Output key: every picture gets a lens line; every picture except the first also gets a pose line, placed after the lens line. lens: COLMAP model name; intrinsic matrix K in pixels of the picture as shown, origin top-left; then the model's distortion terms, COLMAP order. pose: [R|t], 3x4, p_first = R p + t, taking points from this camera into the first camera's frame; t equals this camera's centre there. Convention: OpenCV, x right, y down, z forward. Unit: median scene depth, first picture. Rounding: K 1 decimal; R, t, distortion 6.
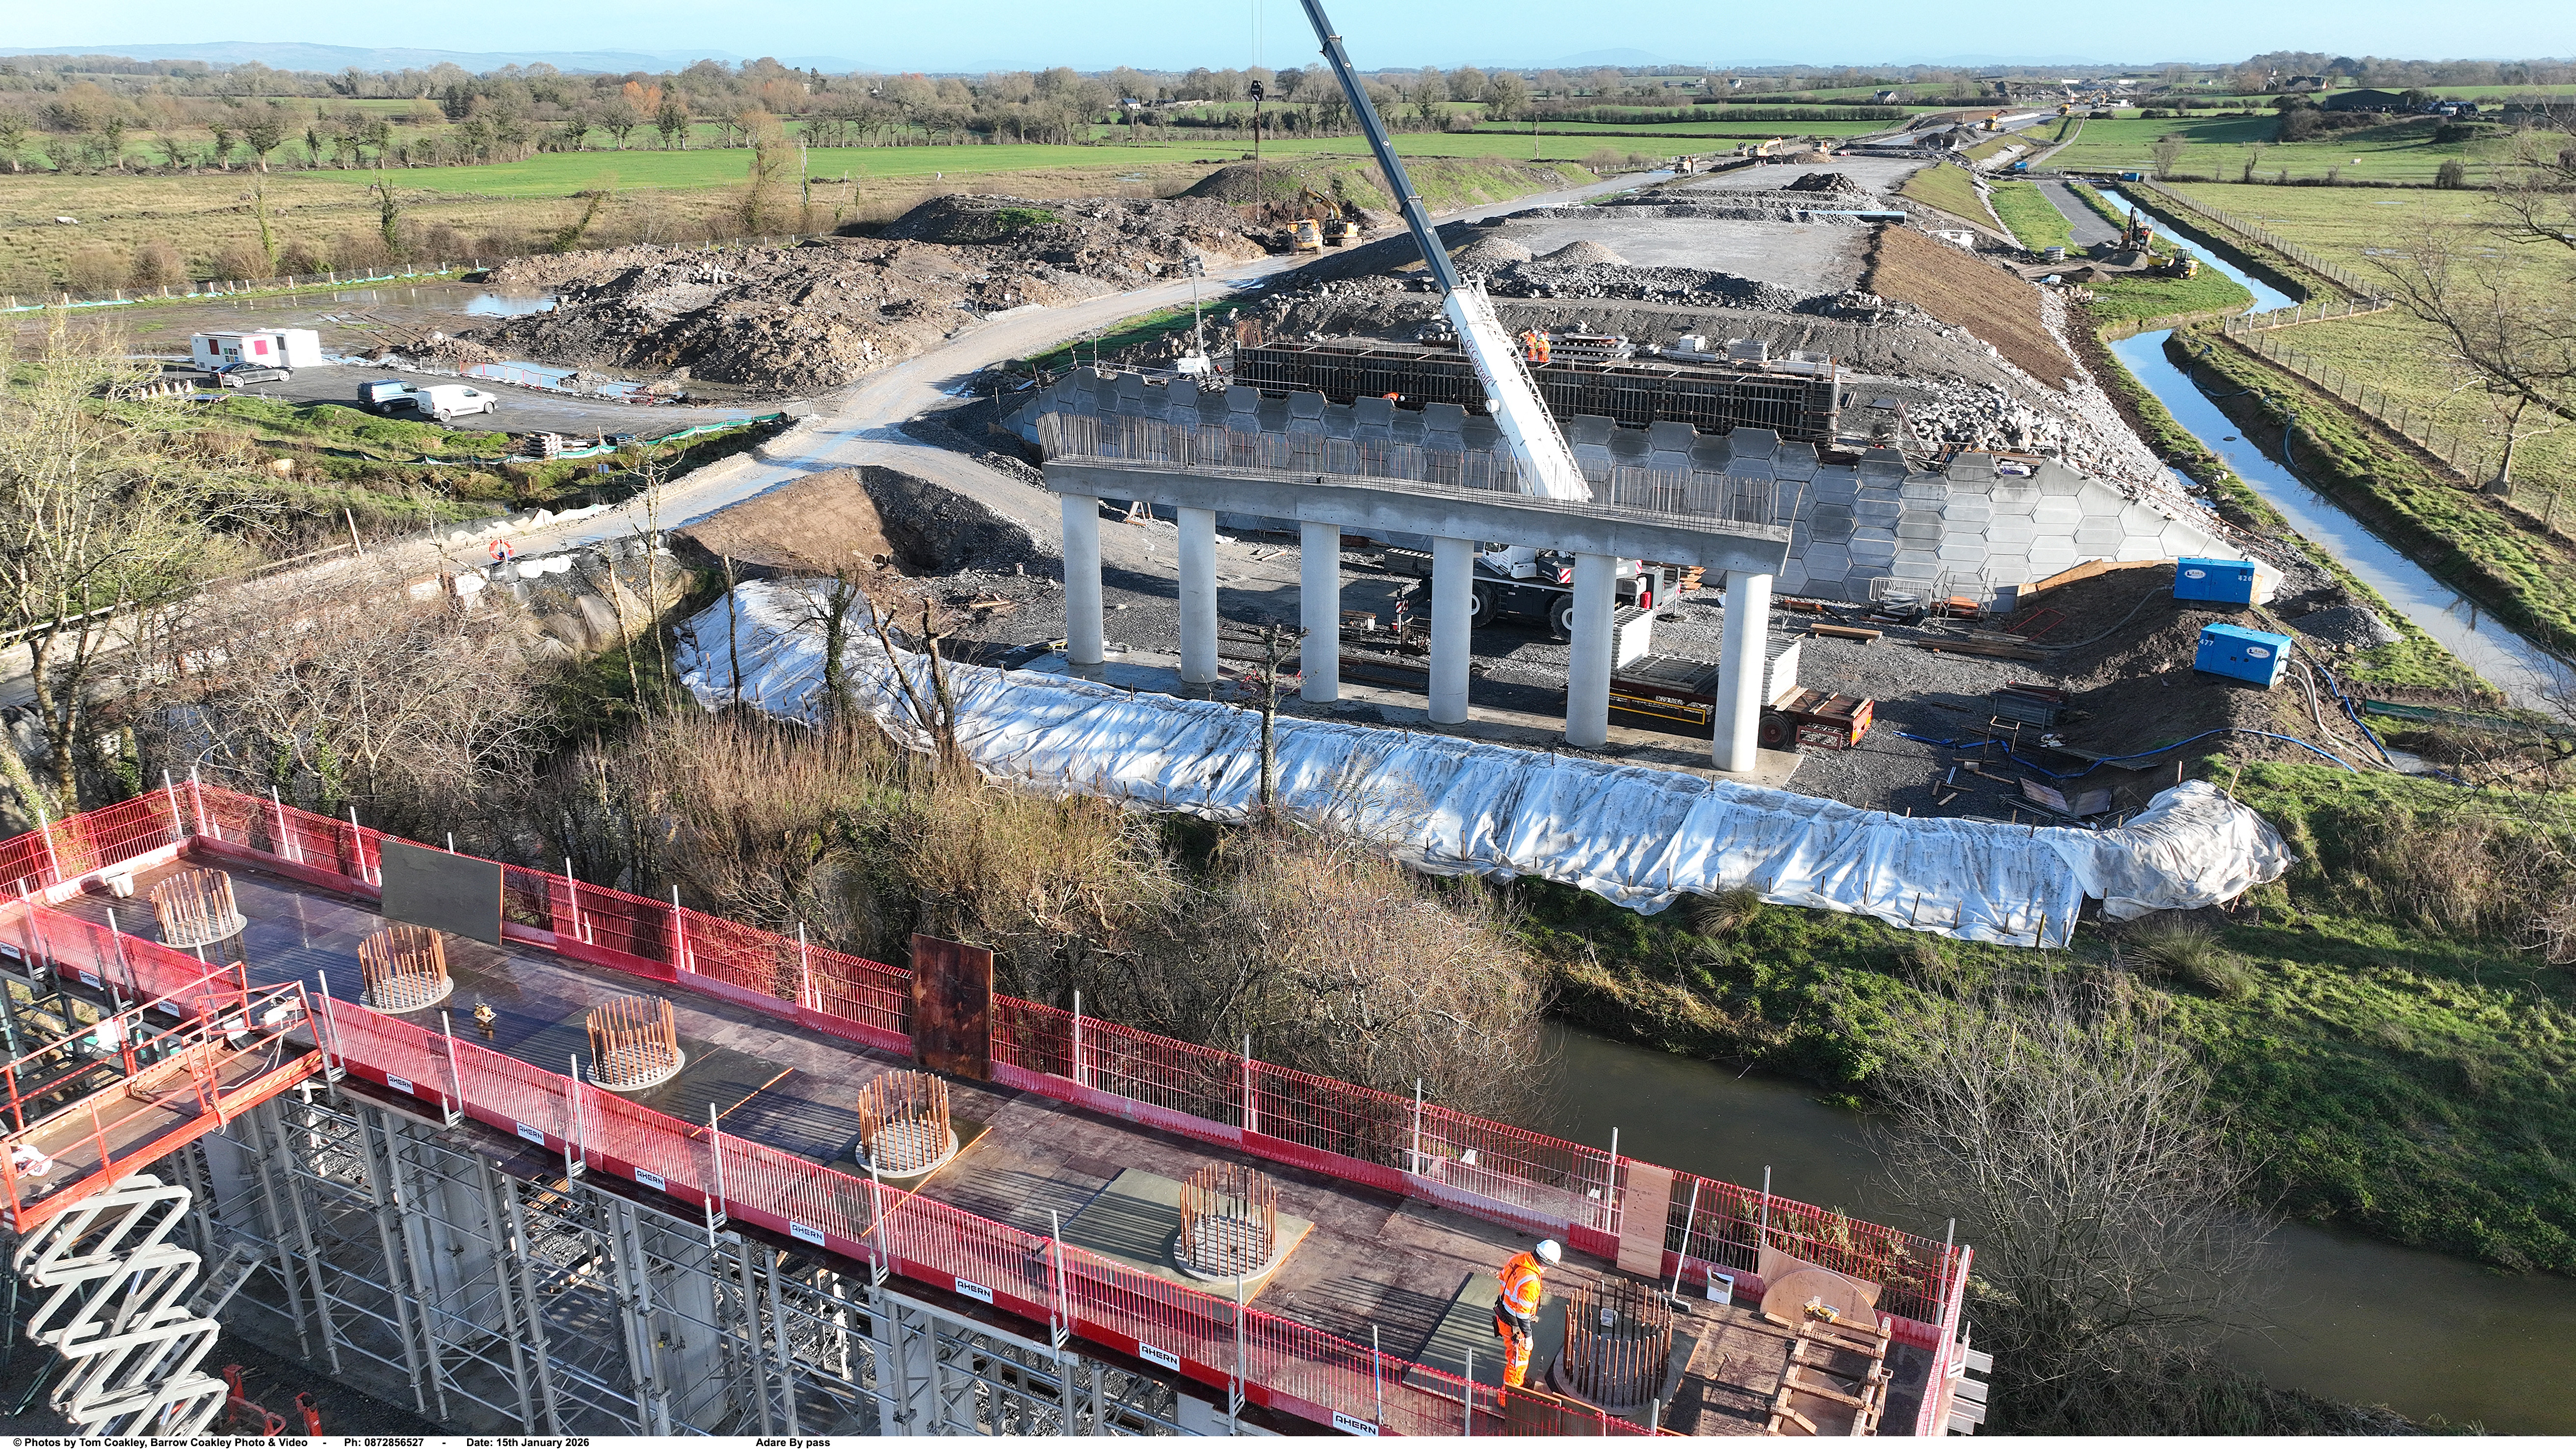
lens RADIAL K [[1807.0, 0, 1289.0], [0, 1807.0, 731.7], [0, 0, 1]] dist [0.001108, 0.014754]
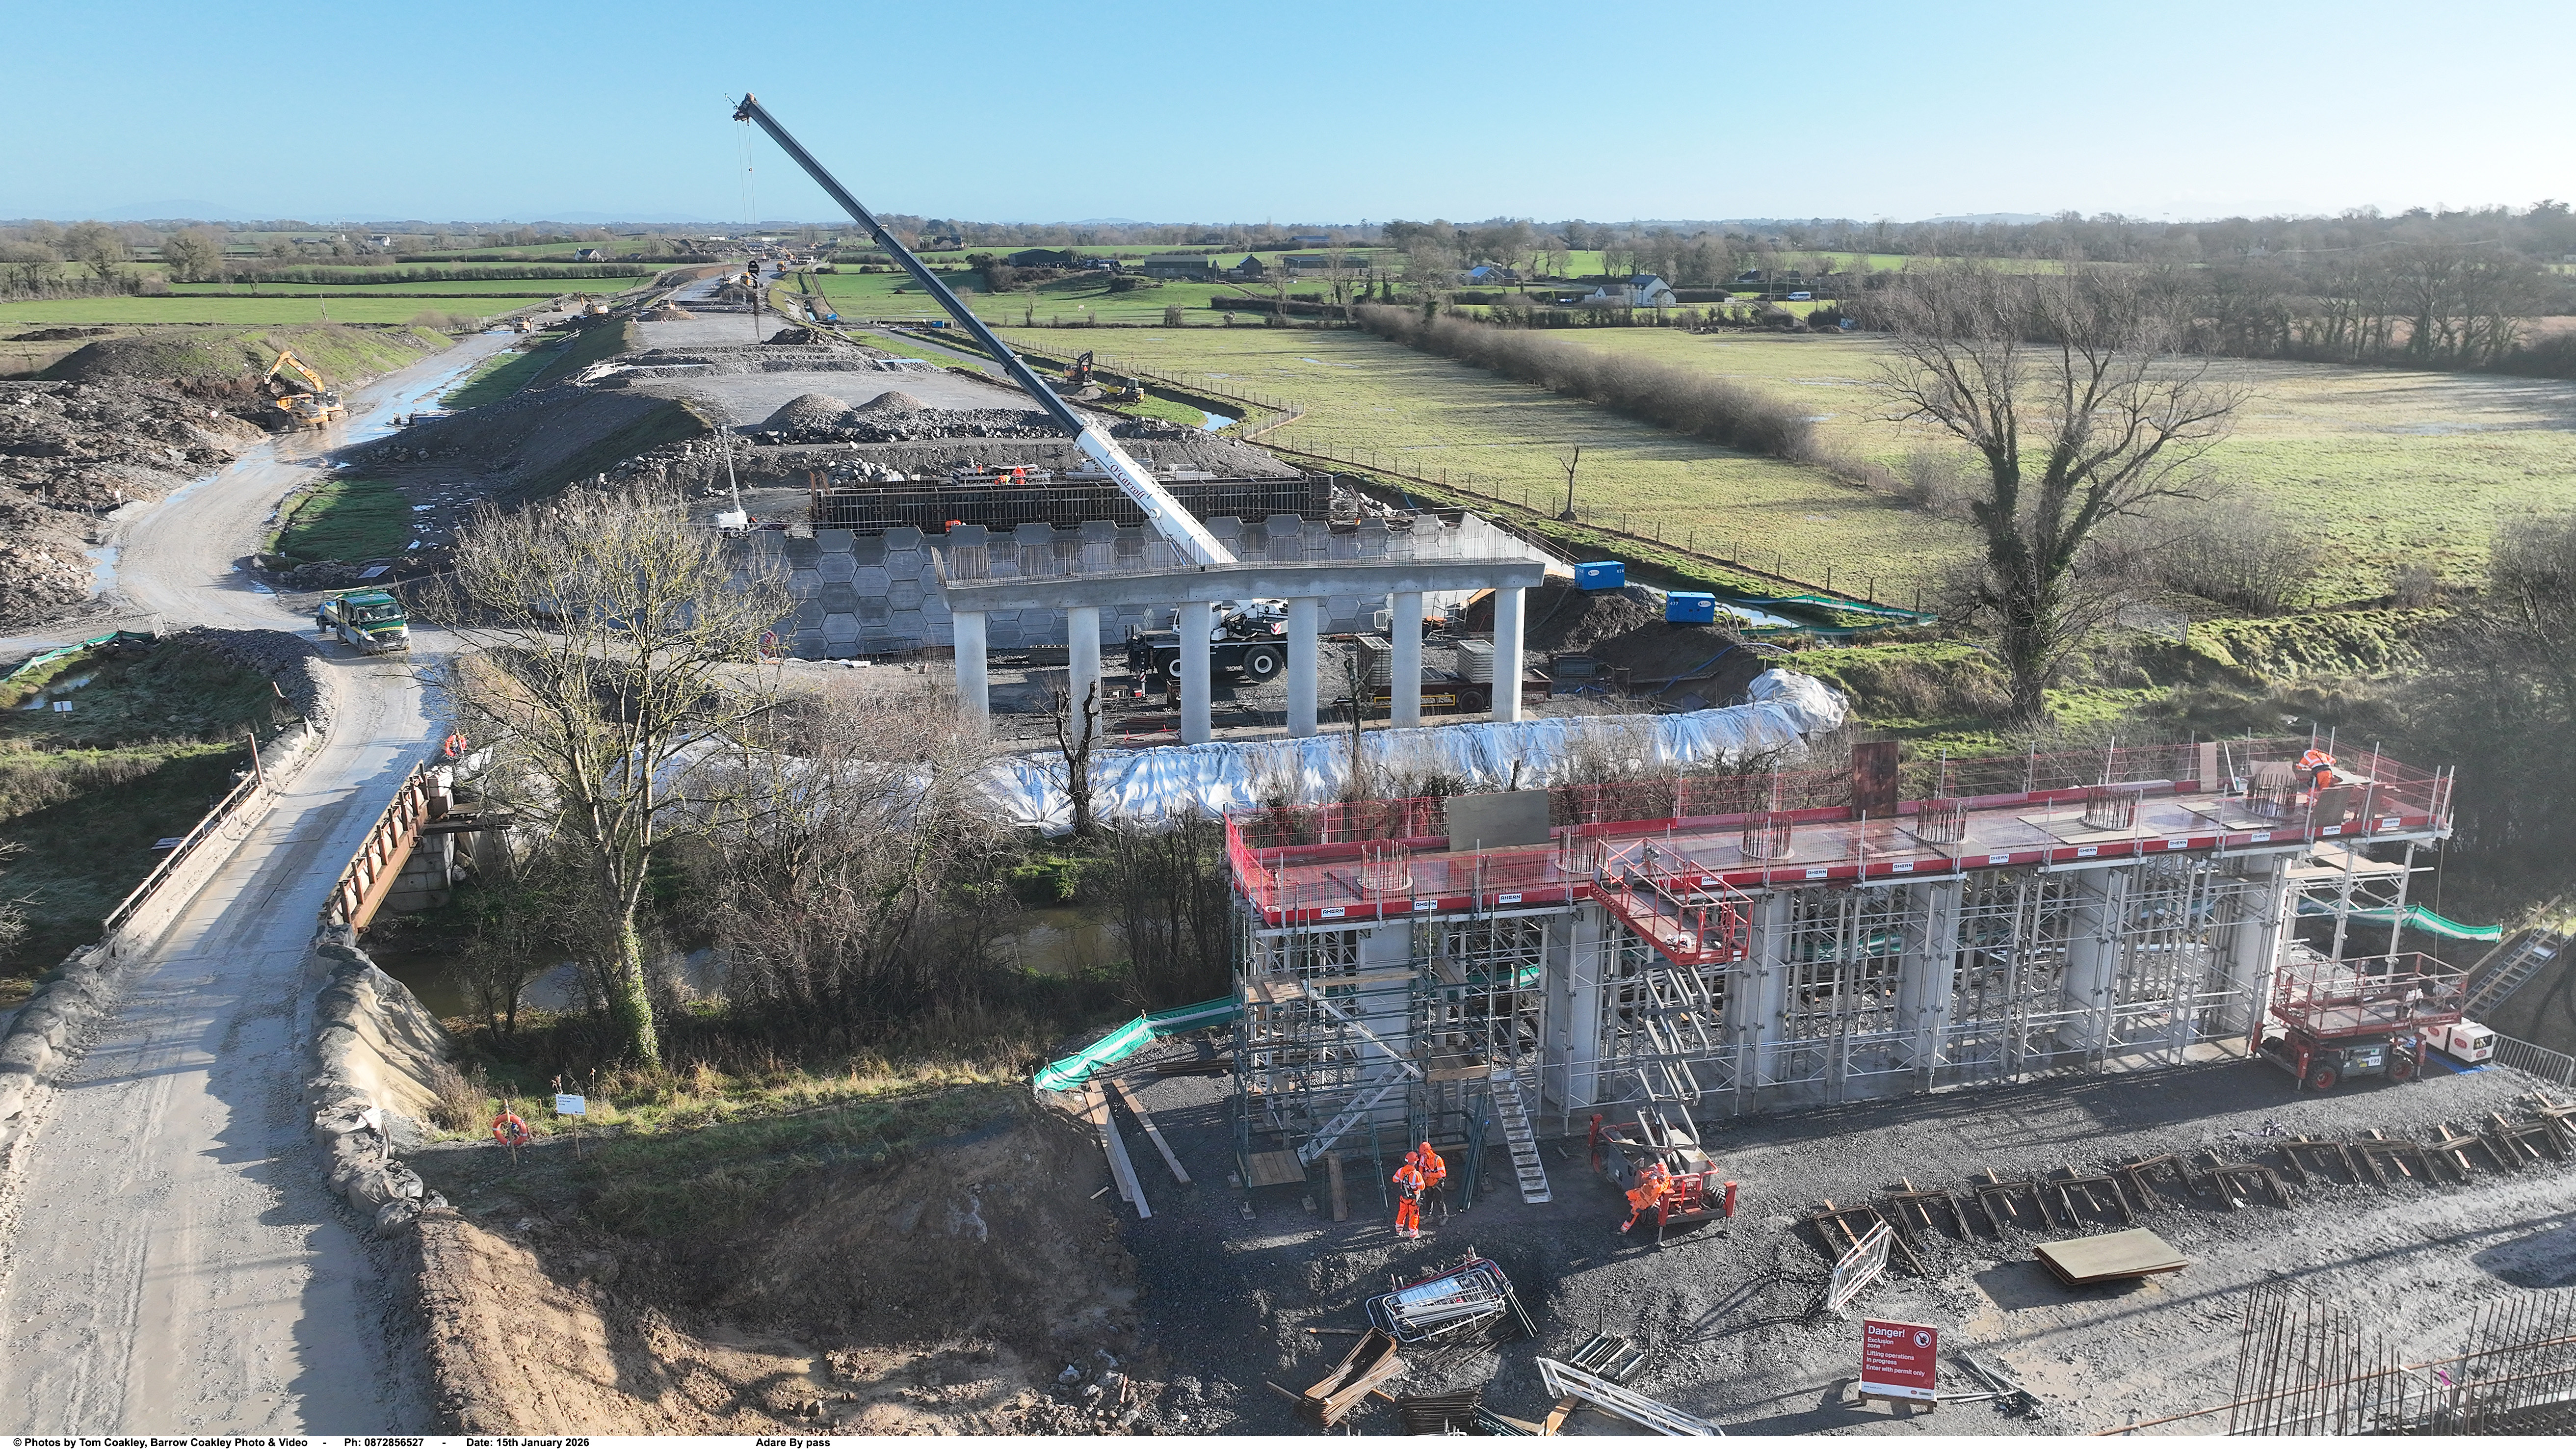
lens RADIAL K [[1807.0, 0, 1289.0], [0, 1807.0, 731.7], [0, 0, 1]] dist [0.001108, 0.014754]
pose [[0.765648, -0.169489, 0.620530, -0.394989], [0.217519, 0.976055, -0.001793, -0.004819], [-0.605367, 0.136349, 0.784181, -0.019895]]
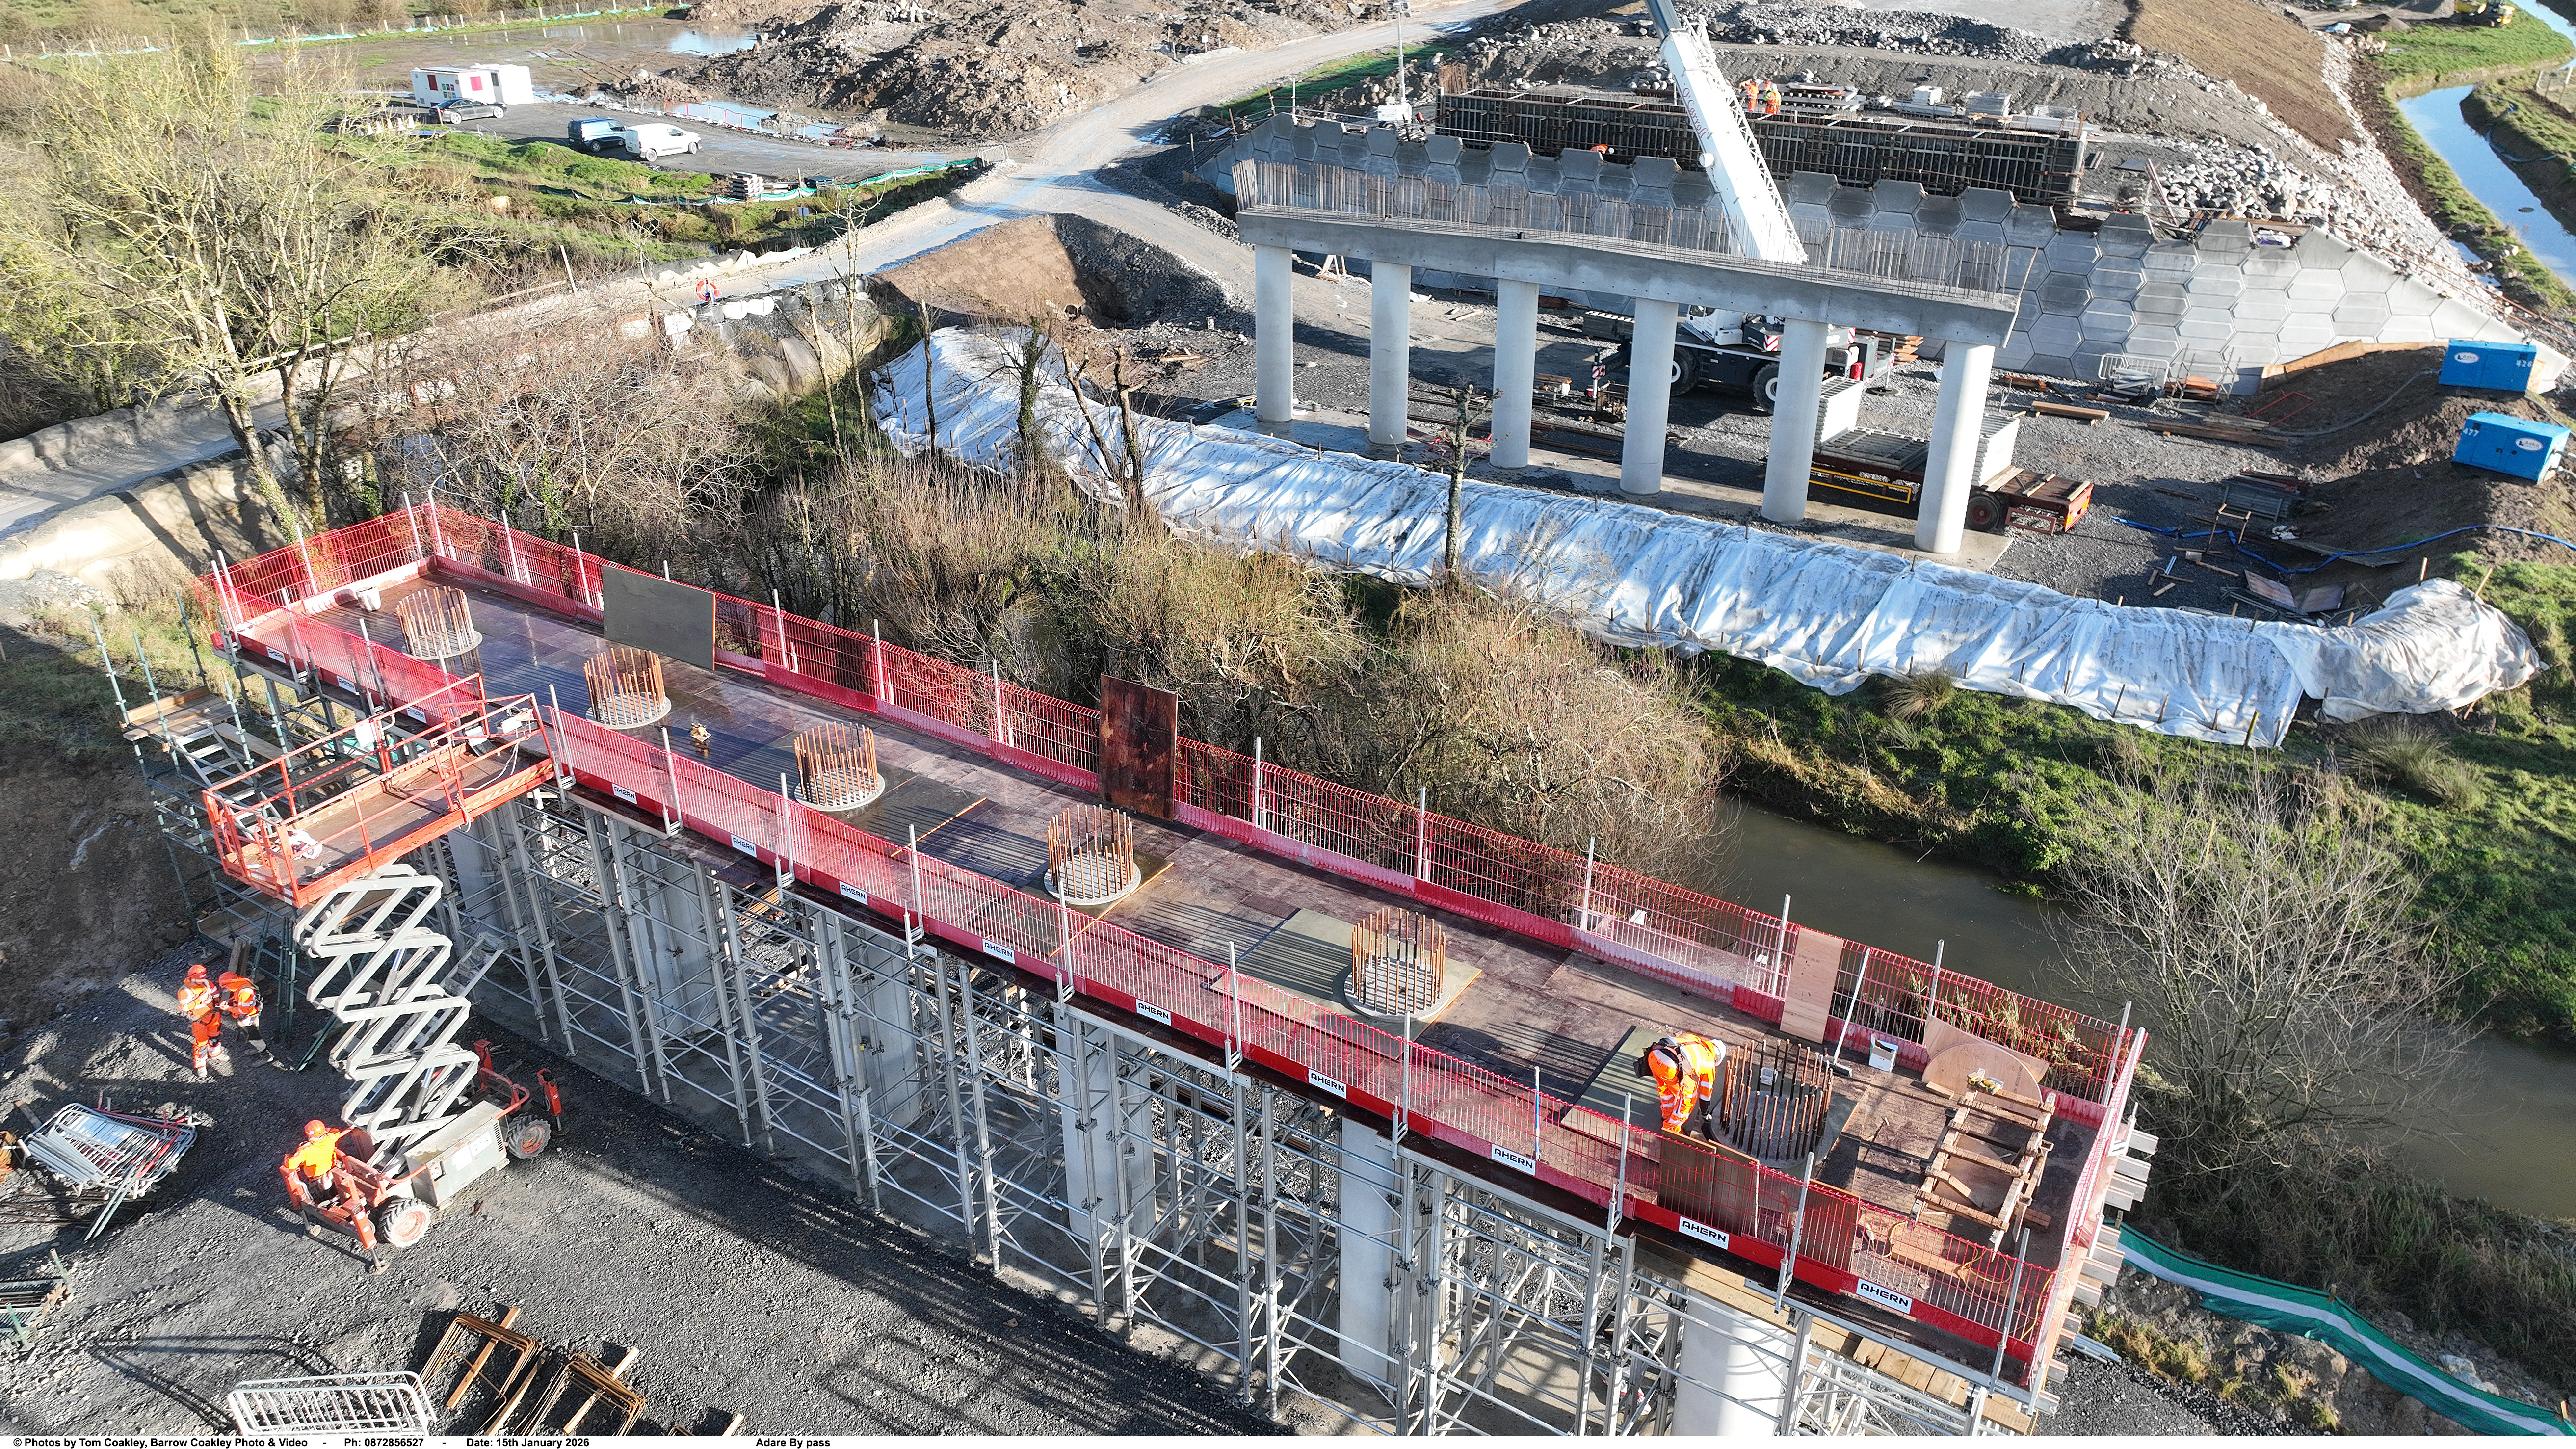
lens RADIAL K [[1807.0, 0, 1289.0], [0, 1807.0, 731.7], [0, 0, 1]] dist [0.001108, 0.014754]
pose [[0.994291, 0.046306, -0.096130, -0.000480], [-0.033651, 0.991032, 0.129320, 0.001616], [0.101256, -0.125347, 0.986932, -0.001118]]
